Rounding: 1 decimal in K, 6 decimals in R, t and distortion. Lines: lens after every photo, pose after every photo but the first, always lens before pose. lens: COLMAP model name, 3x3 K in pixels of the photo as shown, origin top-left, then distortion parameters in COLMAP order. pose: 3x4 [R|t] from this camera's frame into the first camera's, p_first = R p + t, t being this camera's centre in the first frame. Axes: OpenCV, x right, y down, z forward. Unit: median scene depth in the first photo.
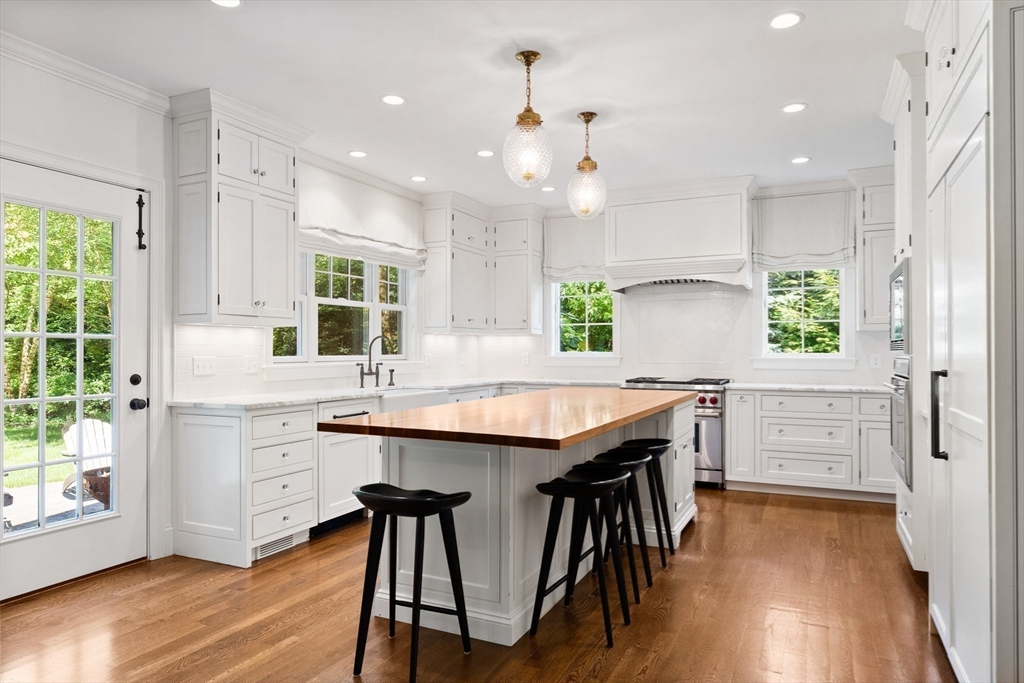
lens RADIAL K [[644.3, 0, 512.0], [0, 644.3, 341.5], [0, 0, 1]] dist [-0.001228, -0.000268]
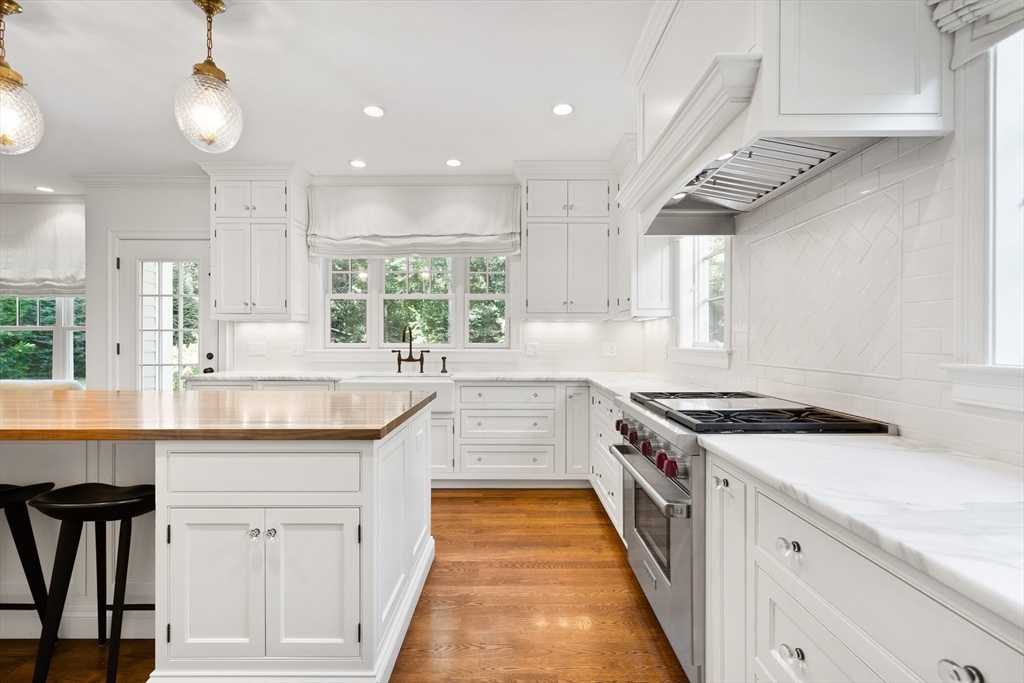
lens RADIAL K [[439.2, 0, 512.5], [0, 439.2, 342.8], [0, 0, 1]] dist [-0.001623, 0.000017]
pose [[0.434496, 0.014267, -0.900561, 0.527720], [0.011218, 0.999711, 0.021250, 0.006950], [0.900604, -0.019335, 0.434210, 0.842642]]
